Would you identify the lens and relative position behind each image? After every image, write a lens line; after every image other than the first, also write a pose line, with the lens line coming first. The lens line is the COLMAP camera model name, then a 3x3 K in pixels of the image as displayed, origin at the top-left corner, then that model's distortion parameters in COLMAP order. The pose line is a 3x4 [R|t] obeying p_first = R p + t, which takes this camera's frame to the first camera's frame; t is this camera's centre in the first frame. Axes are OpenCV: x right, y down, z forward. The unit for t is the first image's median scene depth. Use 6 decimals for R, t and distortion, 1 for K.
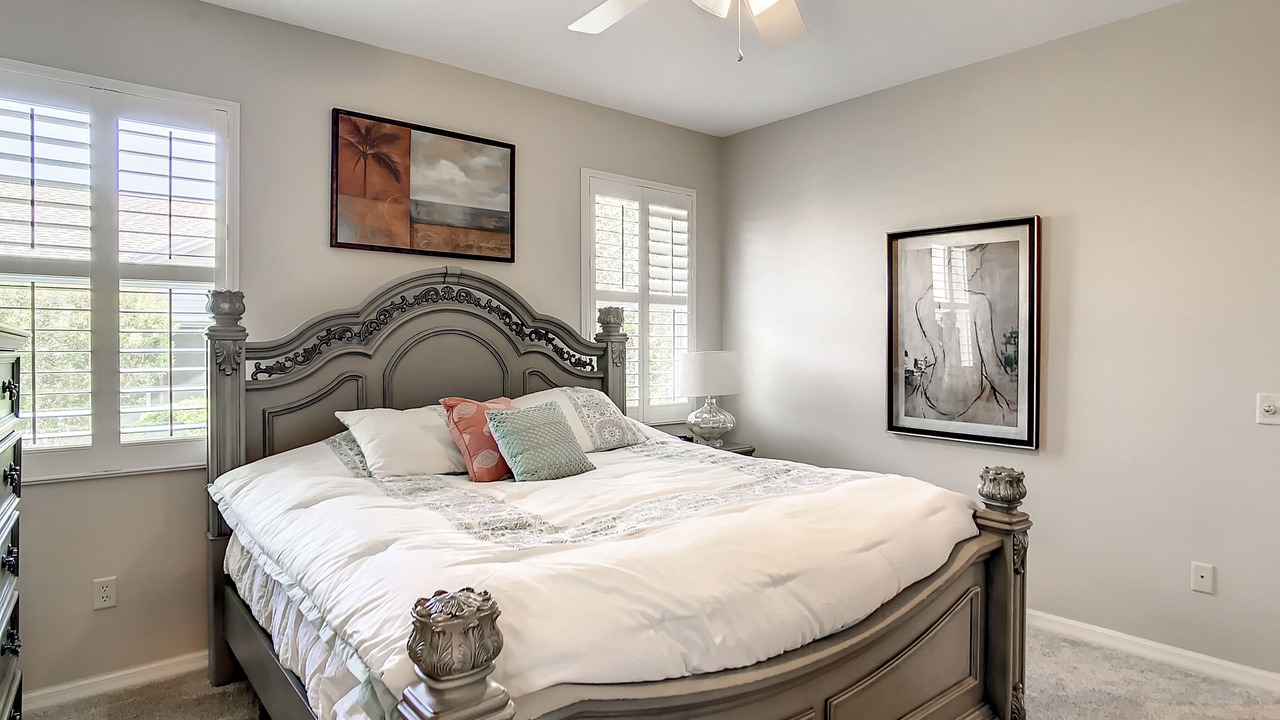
lens RADIAL K [[731.8, 0, 638.9], [0, 731.8, 344.5], [0, 0, 1]] dist [-0.004899, 0.001760]
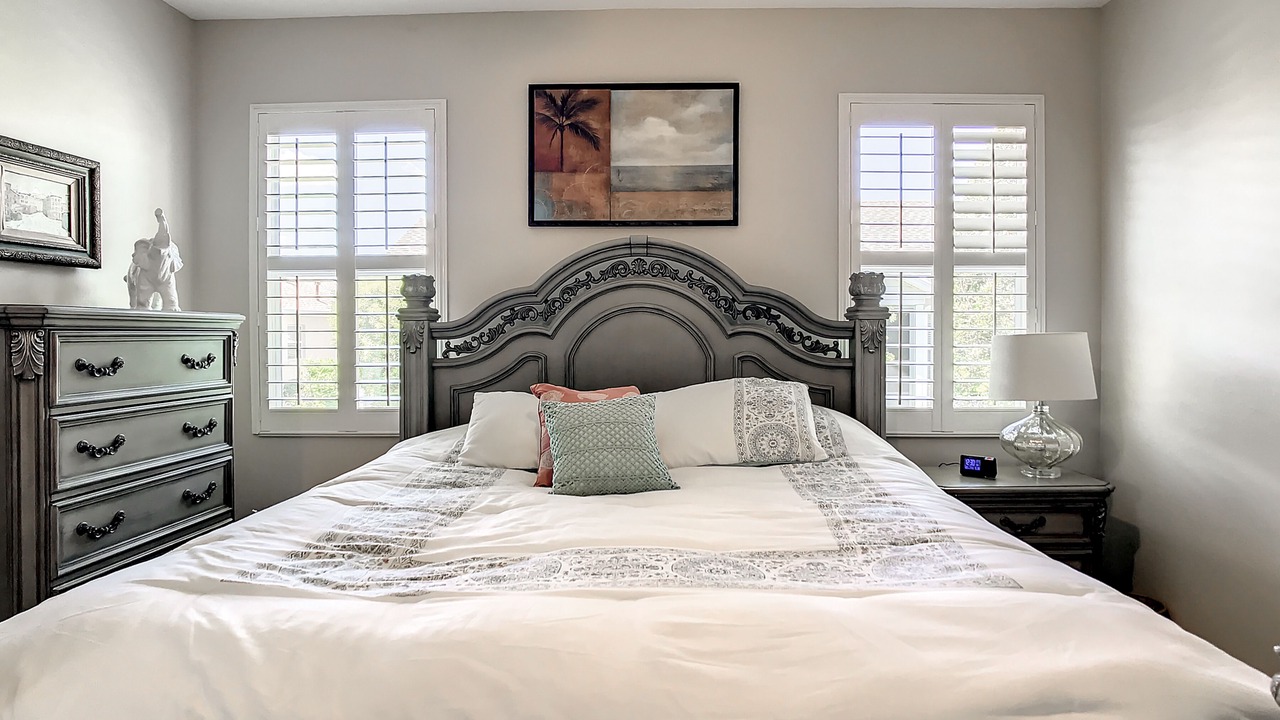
lens RADIAL K [[714.4, 0, 633.5], [0, 714.4, 344.1], [0, 0, 1]] dist [-0.015079, 0.000154]
pose [[0.746769, 0.011298, -0.664987, 0.308909], [0.002584, 0.999799, 0.019887, 0.007109], [0.665078, -0.016569, 0.746590, 0.344487]]
